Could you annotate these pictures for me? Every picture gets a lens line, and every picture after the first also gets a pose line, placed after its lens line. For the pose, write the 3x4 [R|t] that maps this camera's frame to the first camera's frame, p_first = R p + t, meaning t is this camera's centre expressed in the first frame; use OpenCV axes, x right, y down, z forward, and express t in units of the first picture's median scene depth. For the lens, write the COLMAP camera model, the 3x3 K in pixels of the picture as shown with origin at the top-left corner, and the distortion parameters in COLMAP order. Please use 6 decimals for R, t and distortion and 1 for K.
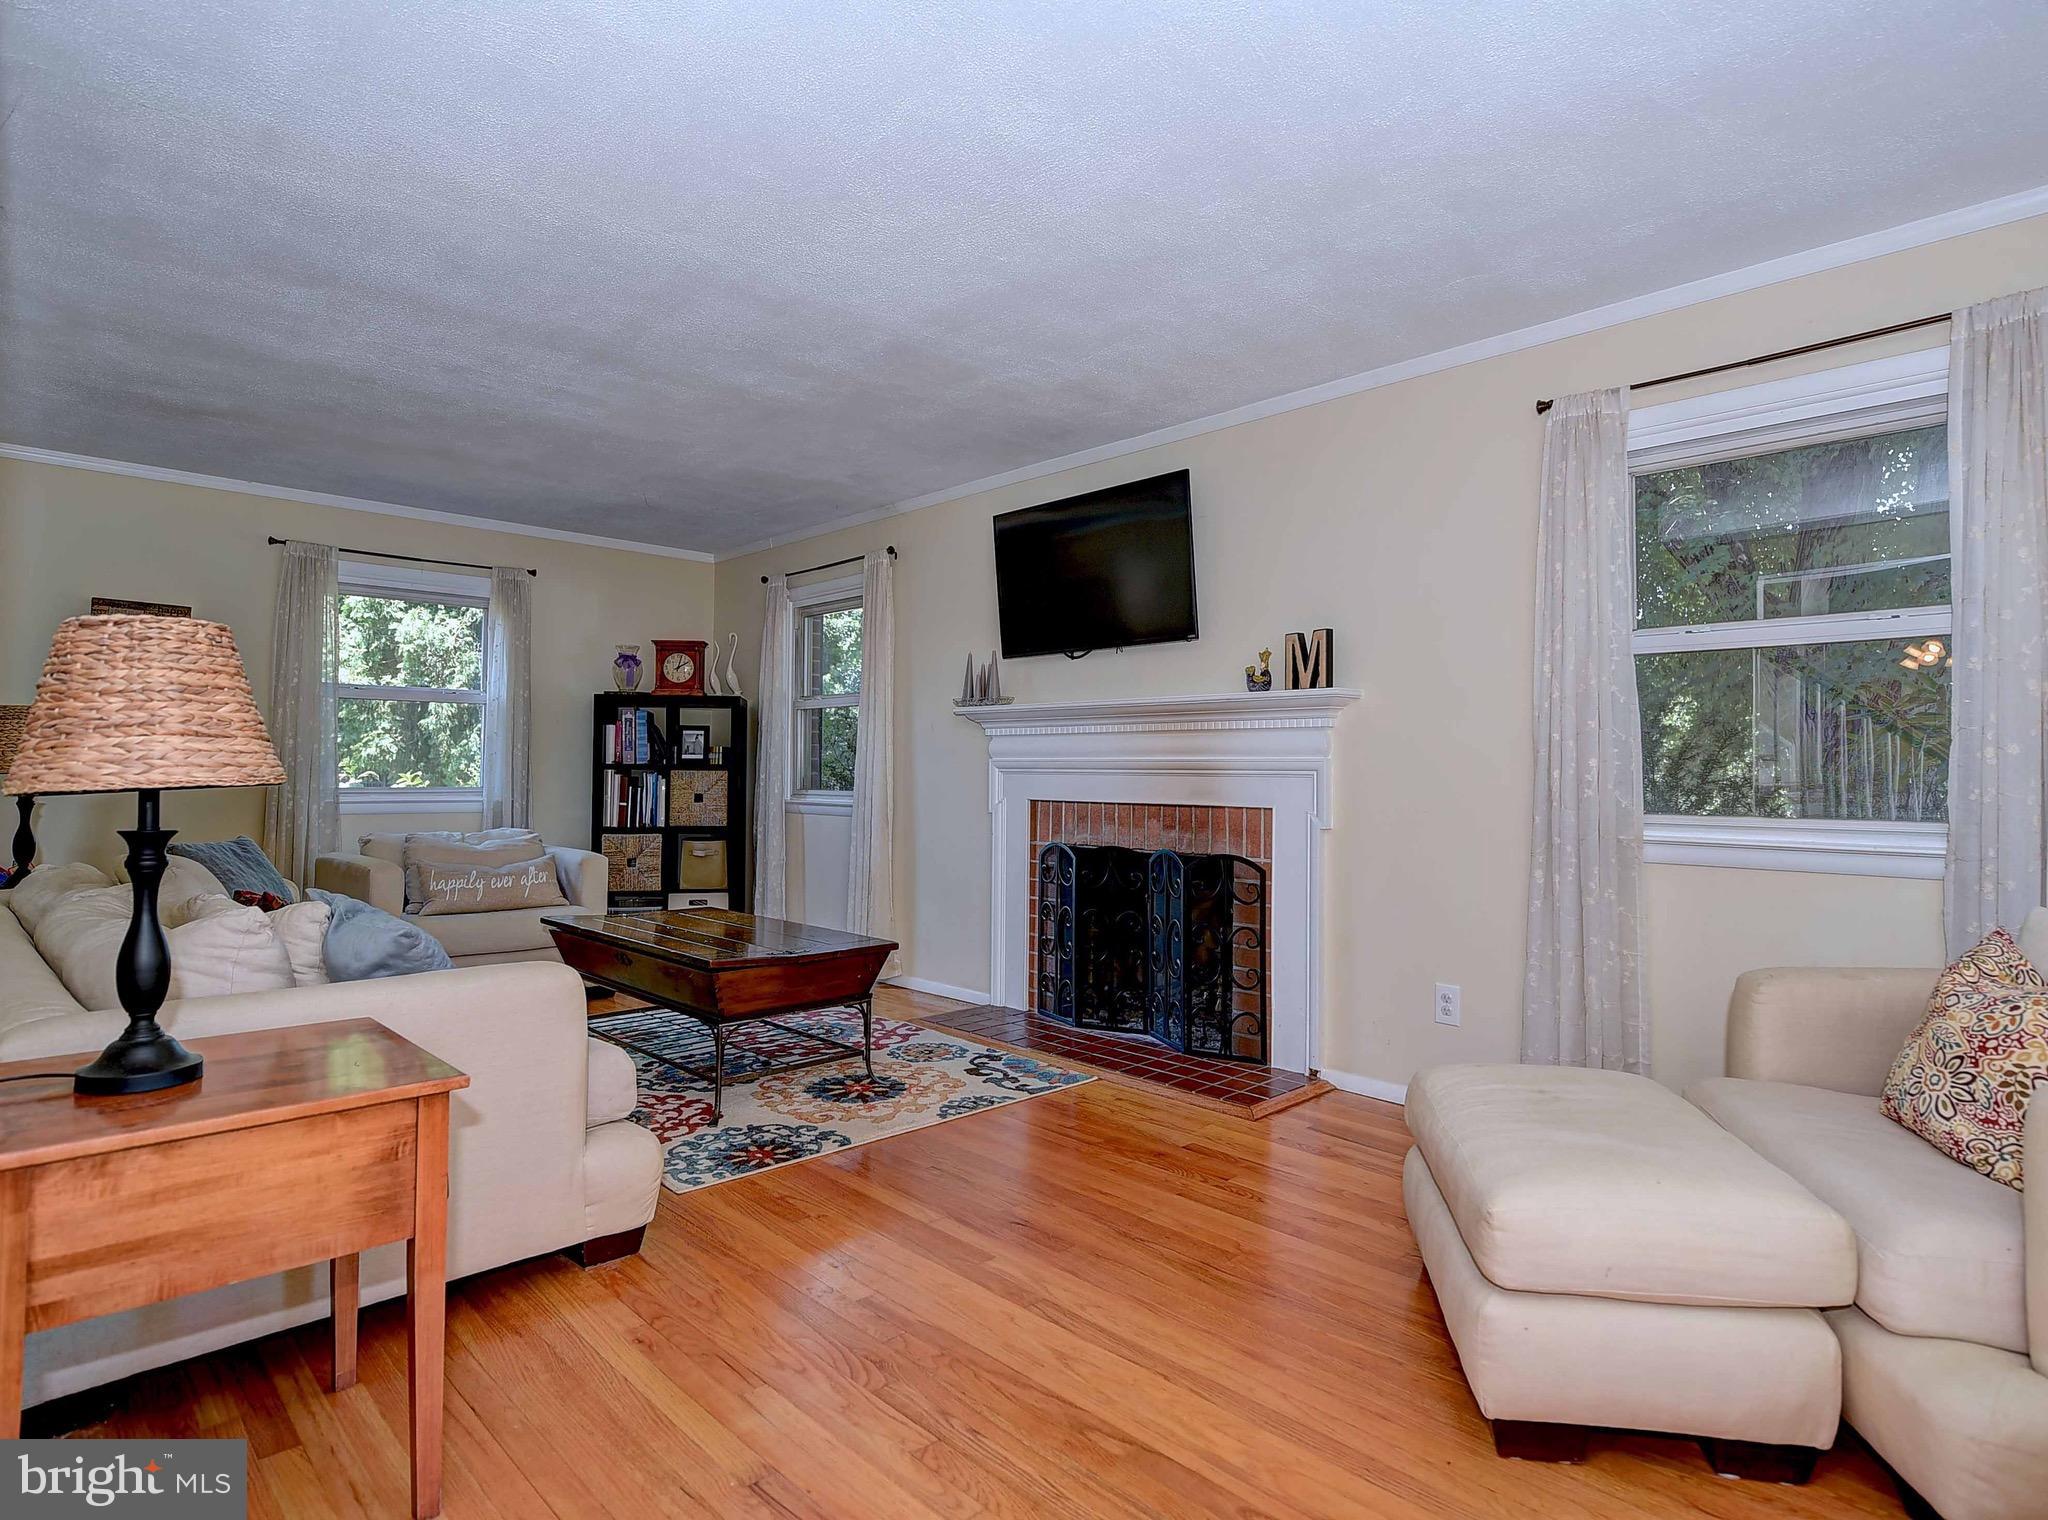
lens RADIAL K [[1111.4, 0, 1023.7], [0, 1111.4, 763.0], [0, 0, 1]] dist [-0.006279, -0.002272]
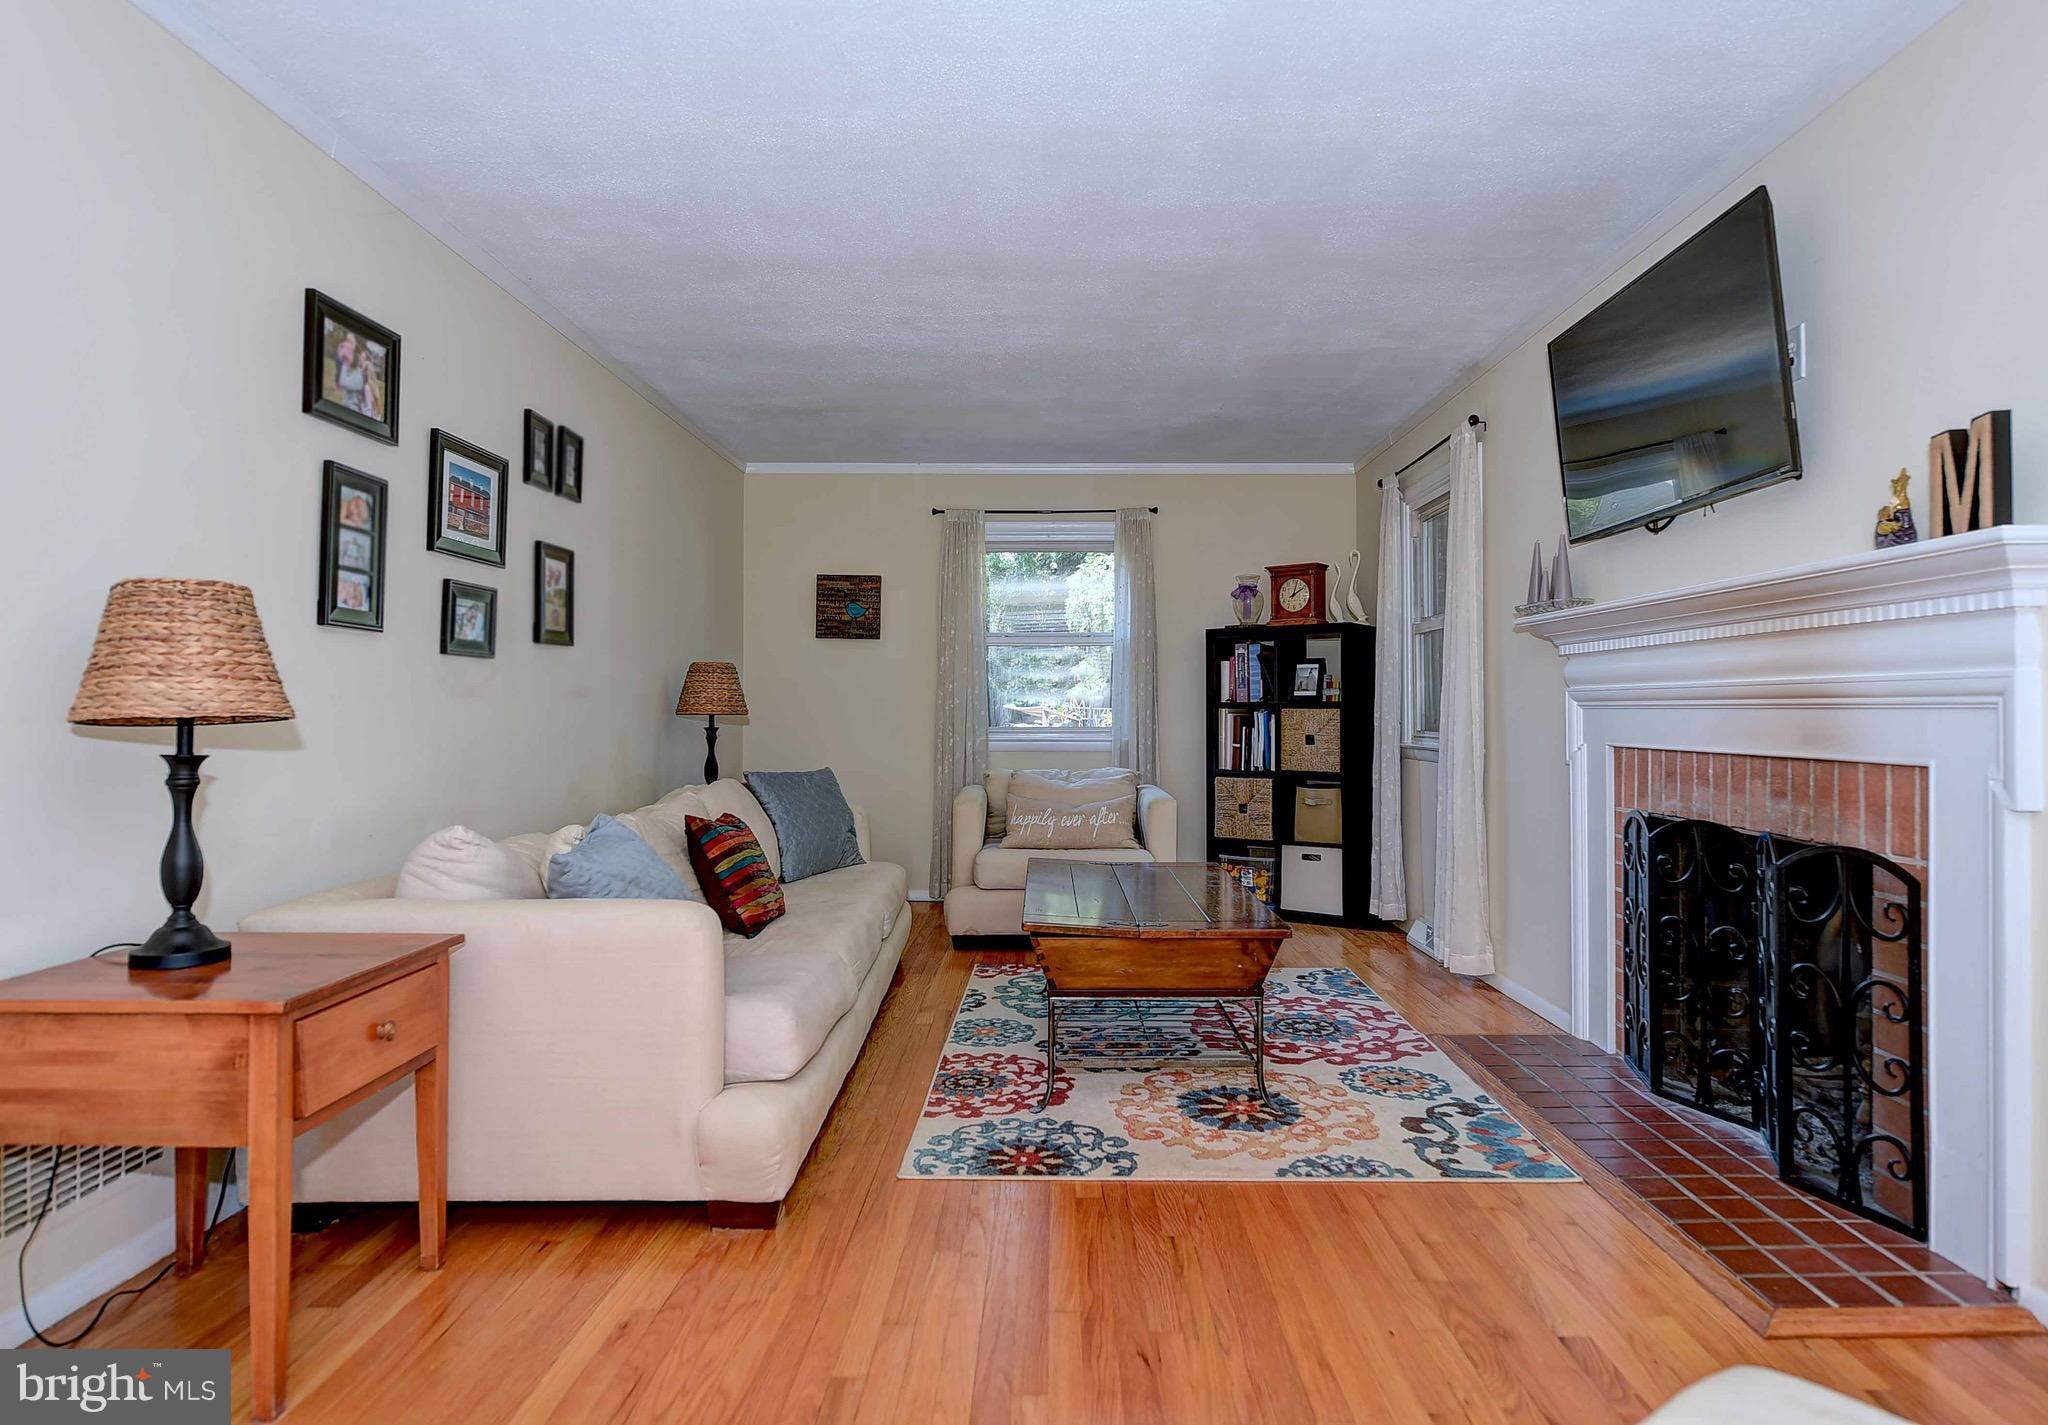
lens RADIAL K [[1141.9, 0, 1027.9], [0, 1141.9, 712.2], [0, 0, 1]] dist [-0.004078, 0.001055]
pose [[0.711976, -0.006790, -0.702171, 0.242393], [0.010984, 0.999939, 0.001468, 0.007406], [0.702118, -0.008758, 0.712007, 0.247148]]
